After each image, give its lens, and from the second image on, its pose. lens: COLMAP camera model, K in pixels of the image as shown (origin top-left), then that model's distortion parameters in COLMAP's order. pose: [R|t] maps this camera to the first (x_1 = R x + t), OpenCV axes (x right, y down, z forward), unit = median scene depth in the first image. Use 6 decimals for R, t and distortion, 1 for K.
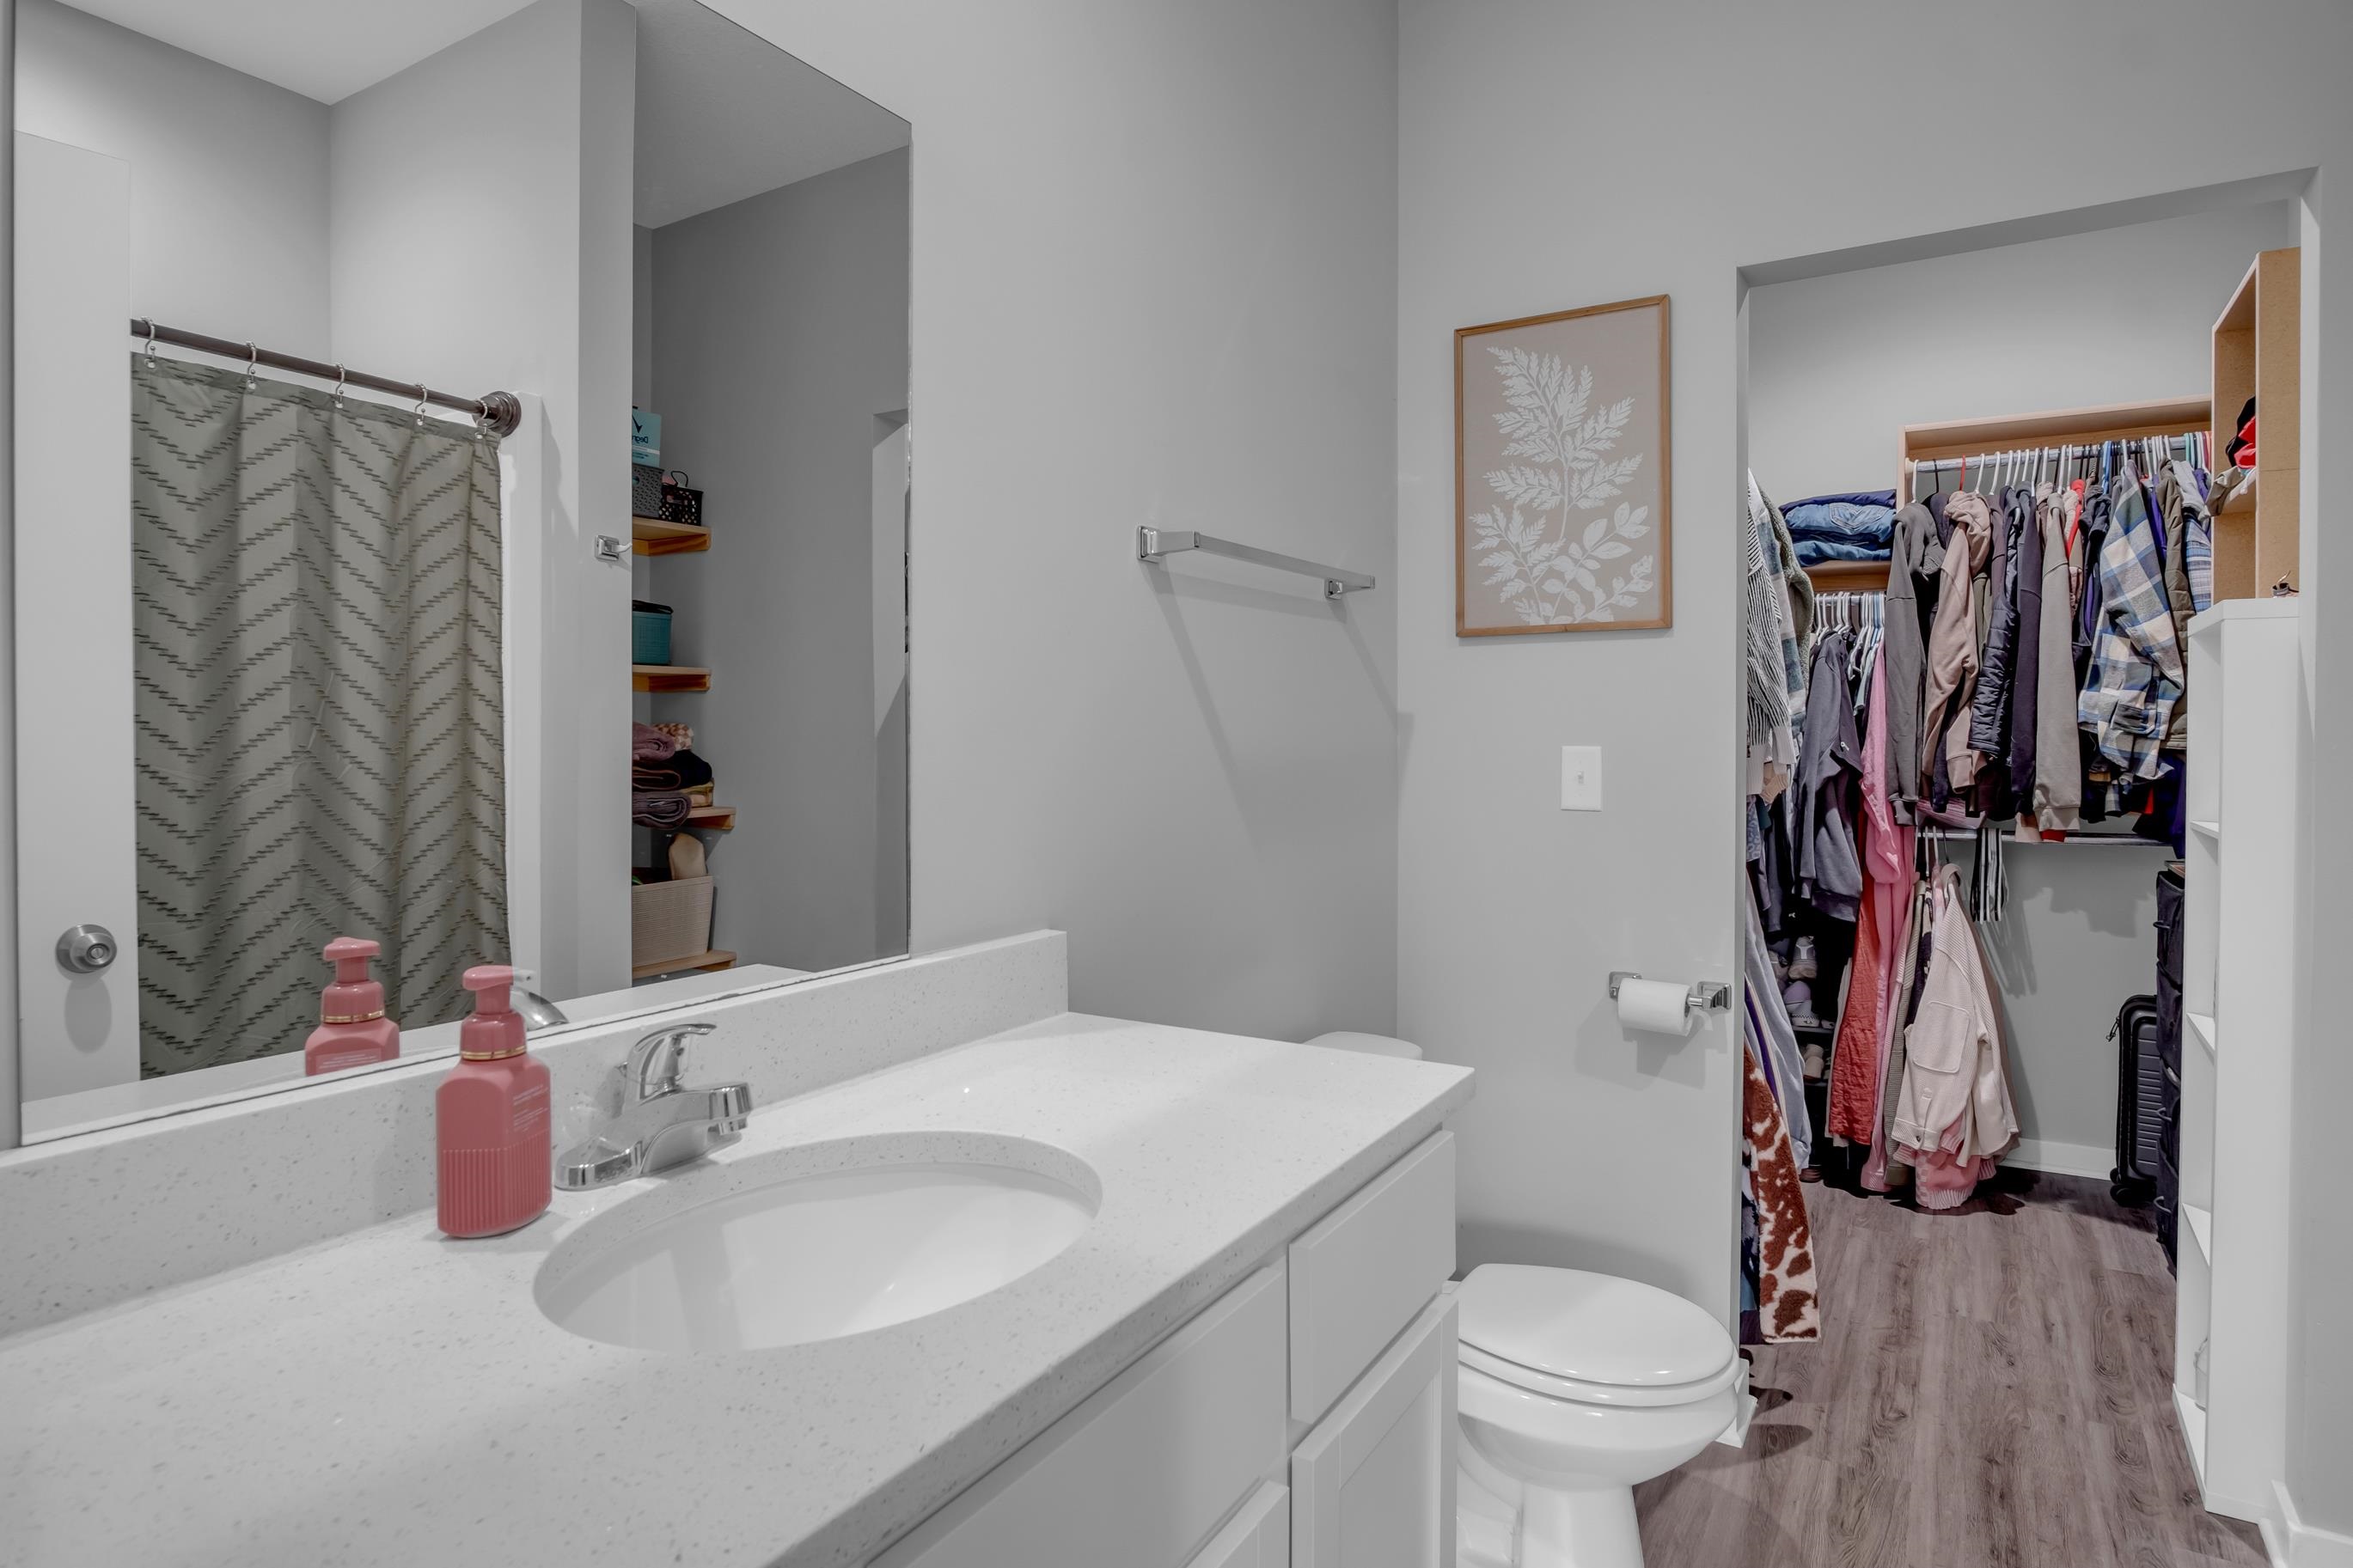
lens RADIAL K [[1278.0, 0, 1186.7], [0, 1278.0, 762.8], [0, 0, 1]] dist [-0.031862, 0.009019]
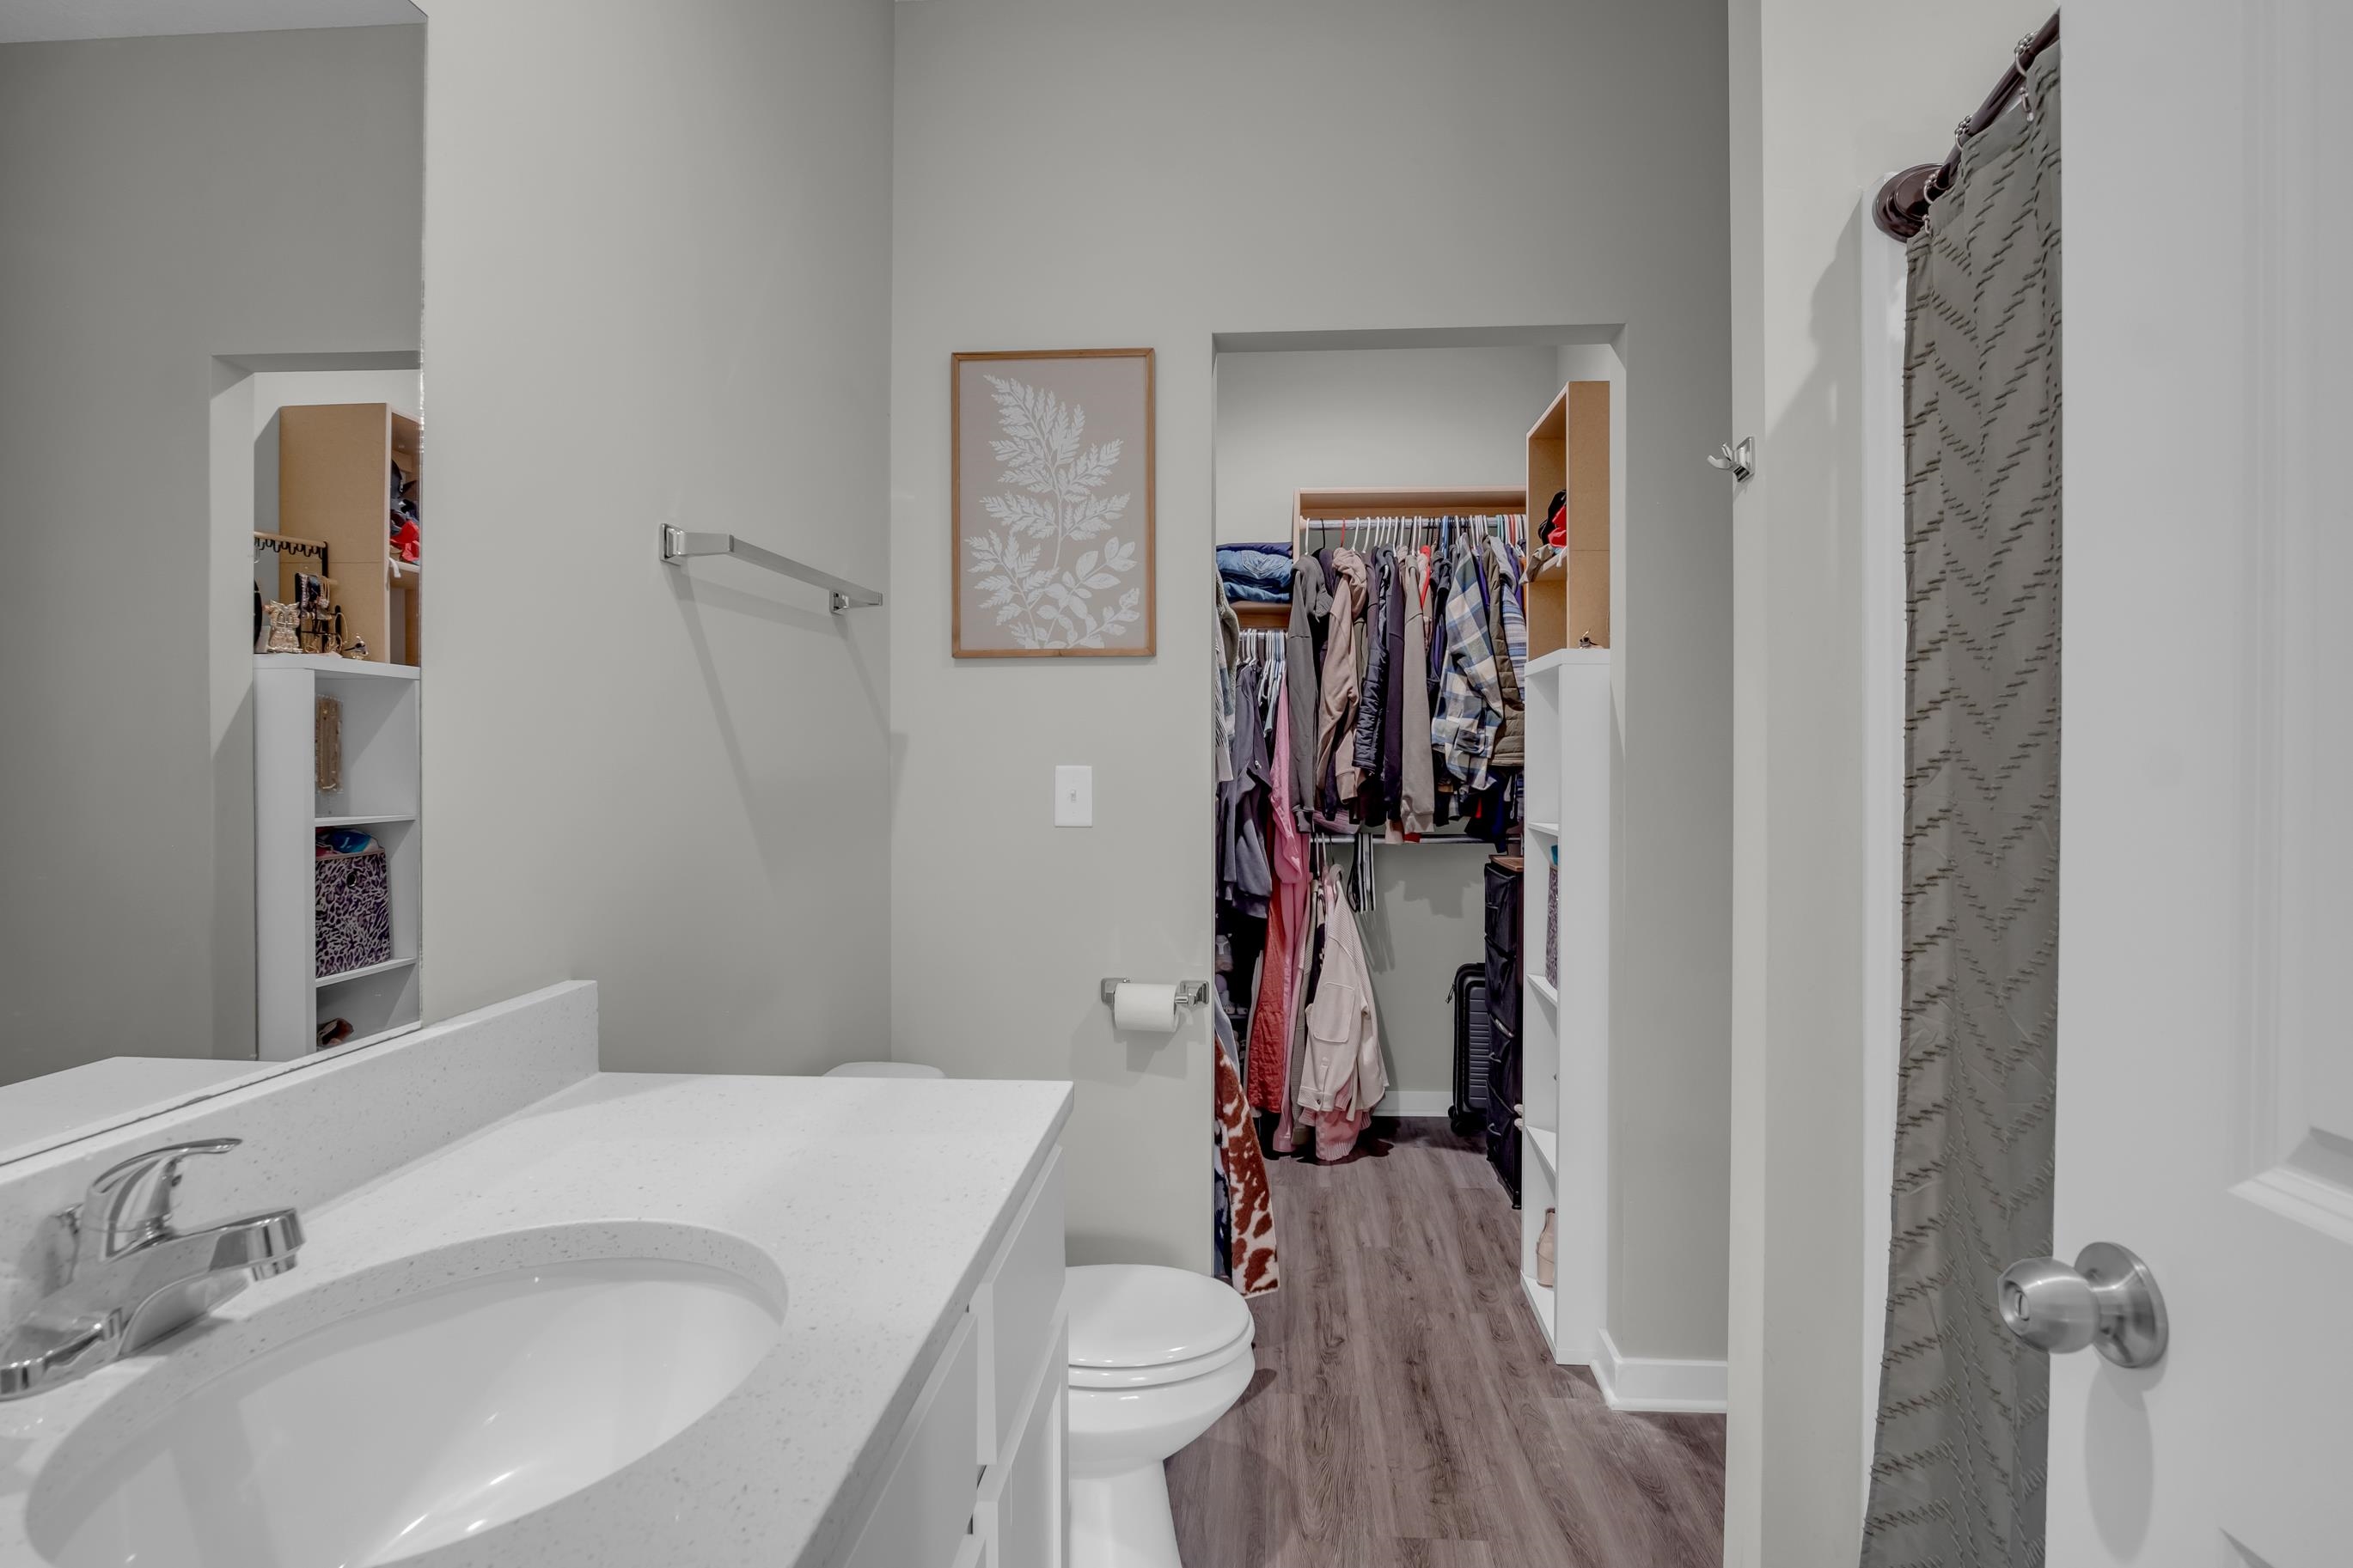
lens RADIAL K [[1268.5, 0, 1177.0], [0, 1268.5, 772.7], [0, 0, 1]] dist [-0.033028, 0.008518]
pose [[0.884741, -0.007516, 0.466023, -0.102632], [0.011161, 0.999925, -0.005062, -0.001050], [-0.465950, 0.009680, 0.884758, 0.036482]]
